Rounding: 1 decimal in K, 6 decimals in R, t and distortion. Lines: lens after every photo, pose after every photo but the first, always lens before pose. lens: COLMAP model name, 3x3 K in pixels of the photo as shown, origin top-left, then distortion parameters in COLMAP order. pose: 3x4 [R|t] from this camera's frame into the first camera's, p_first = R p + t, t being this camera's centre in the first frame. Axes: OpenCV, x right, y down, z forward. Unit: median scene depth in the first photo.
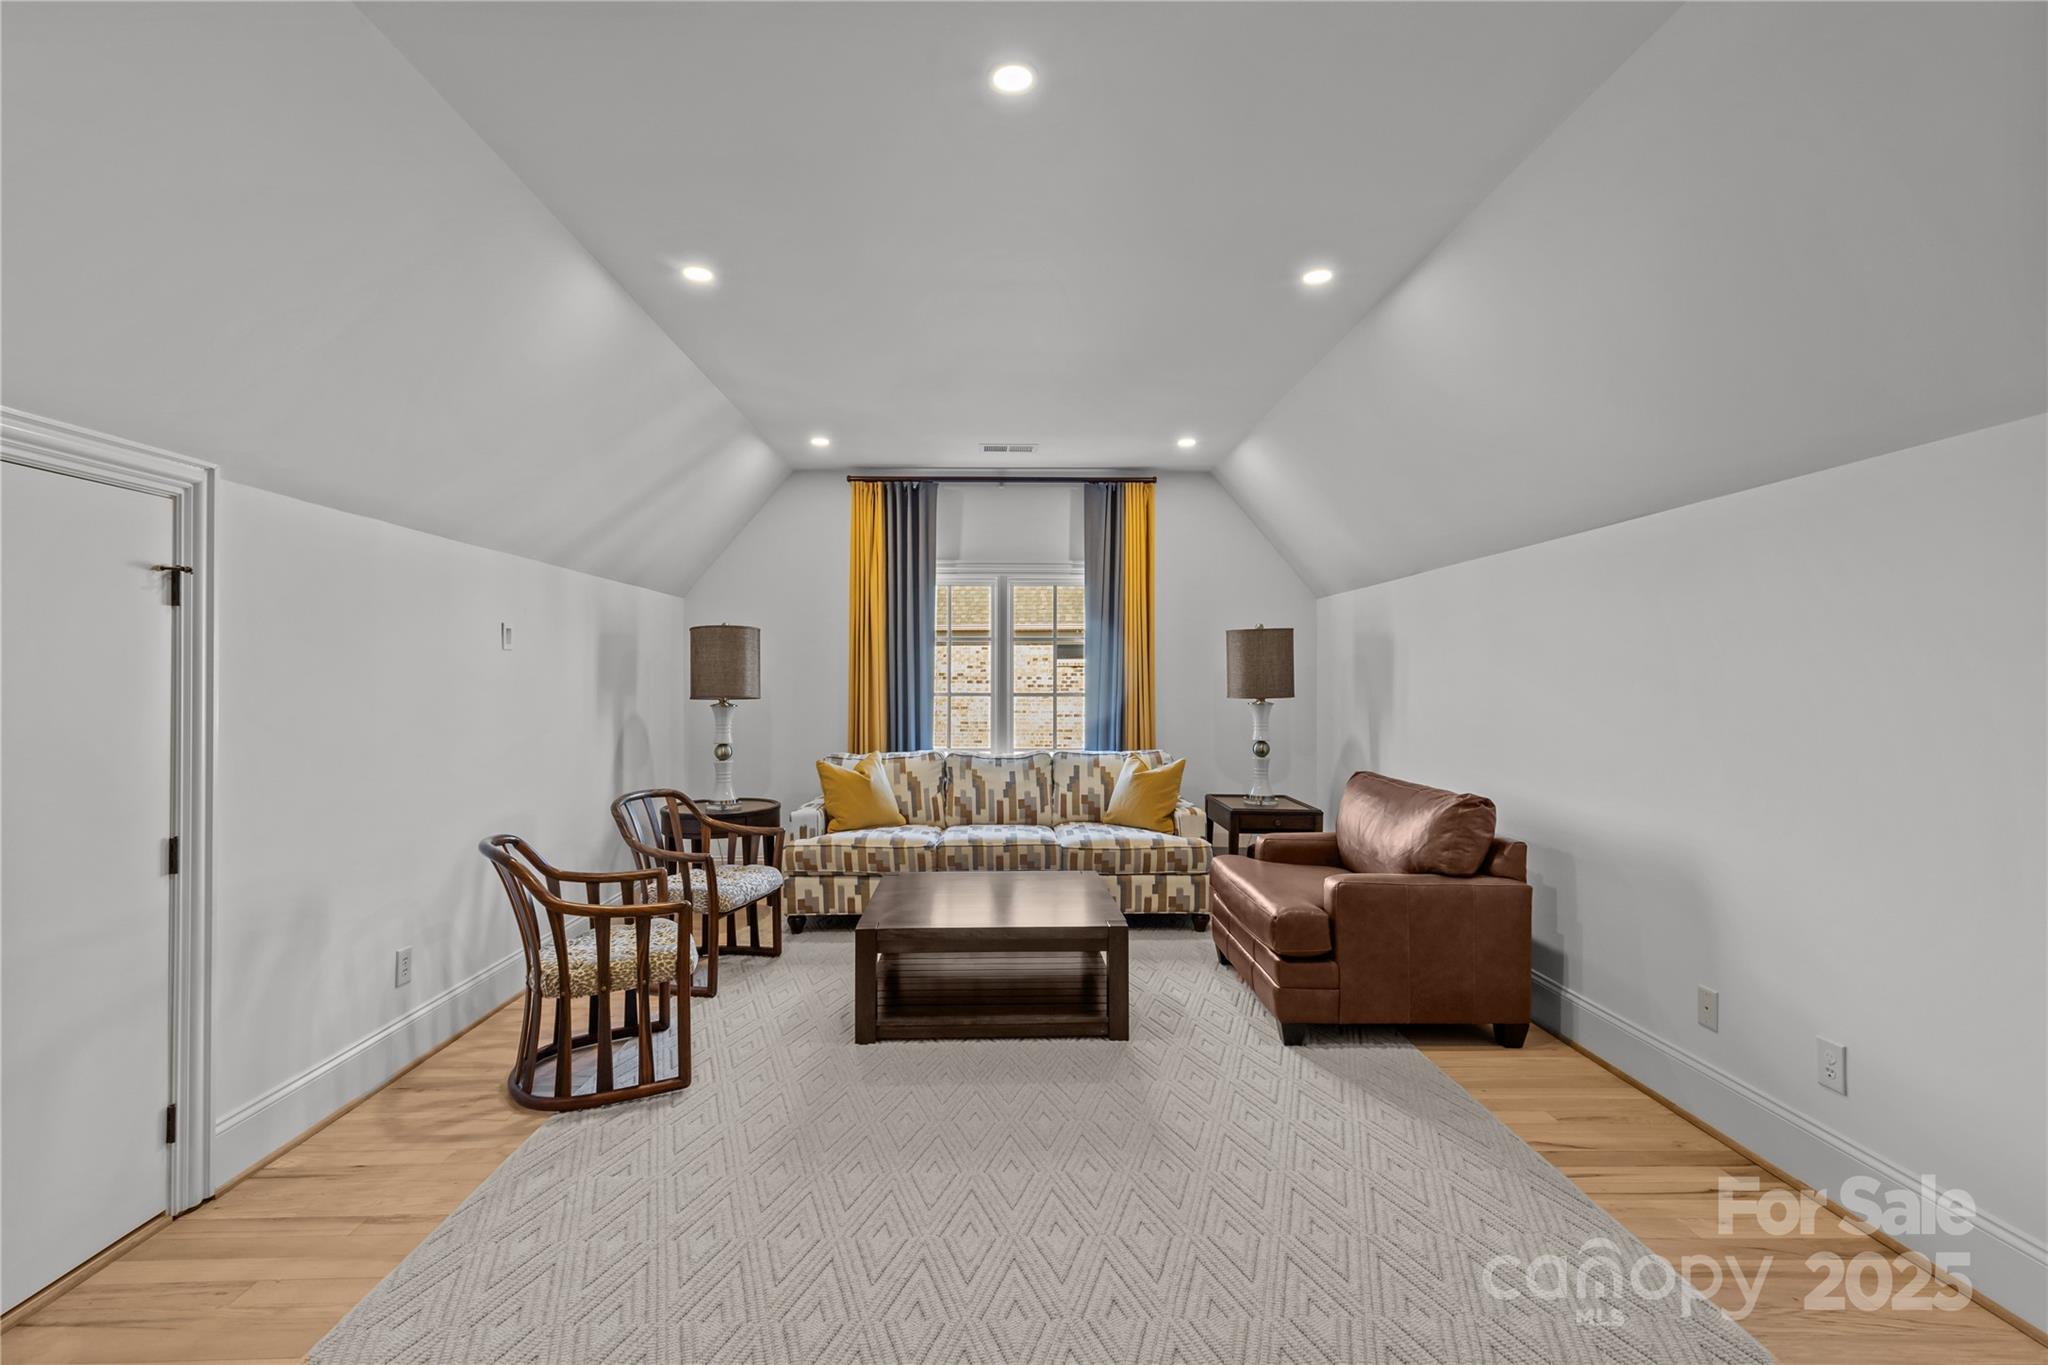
lens RADIAL K [[919.8, 0, 1019.6], [0, 919.8, 683.4], [0, 0, 1]] dist [0.014415, -0.000997]
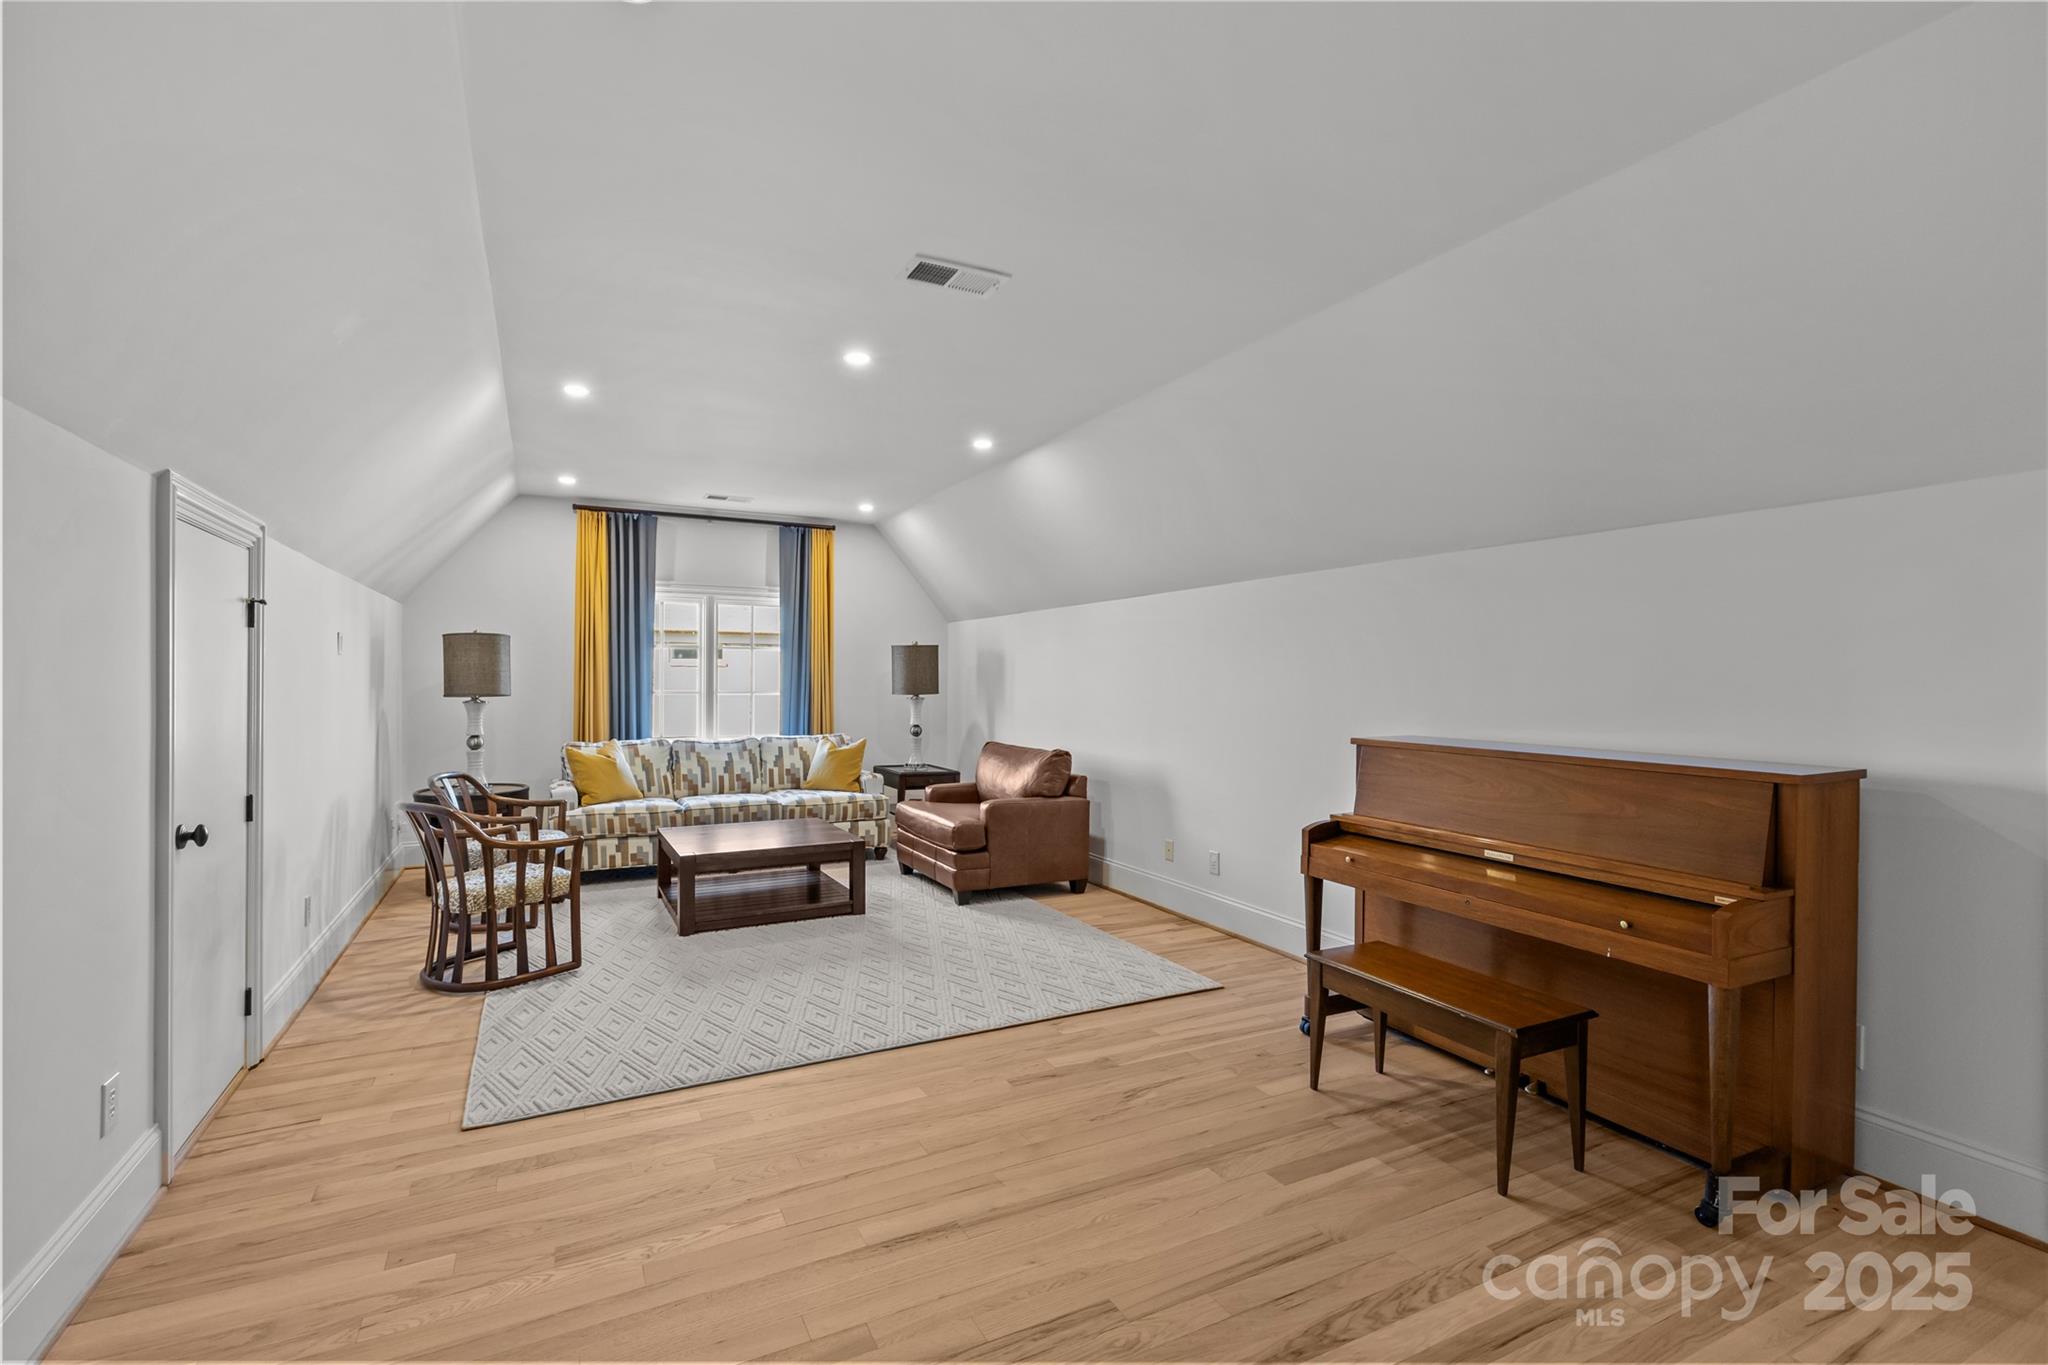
lens RADIAL K [[919.8, 0, 1020.5], [0, 919.8, 683.2], [0, 0, 1]] dist [0.014415, -0.000997]
pose [[0.897401, 0.002429, 0.441208, -0.238802], [-0.003097, 0.999995, 0.000794, -0.002547], [-0.441204, -0.002079, 0.897404, -0.362943]]
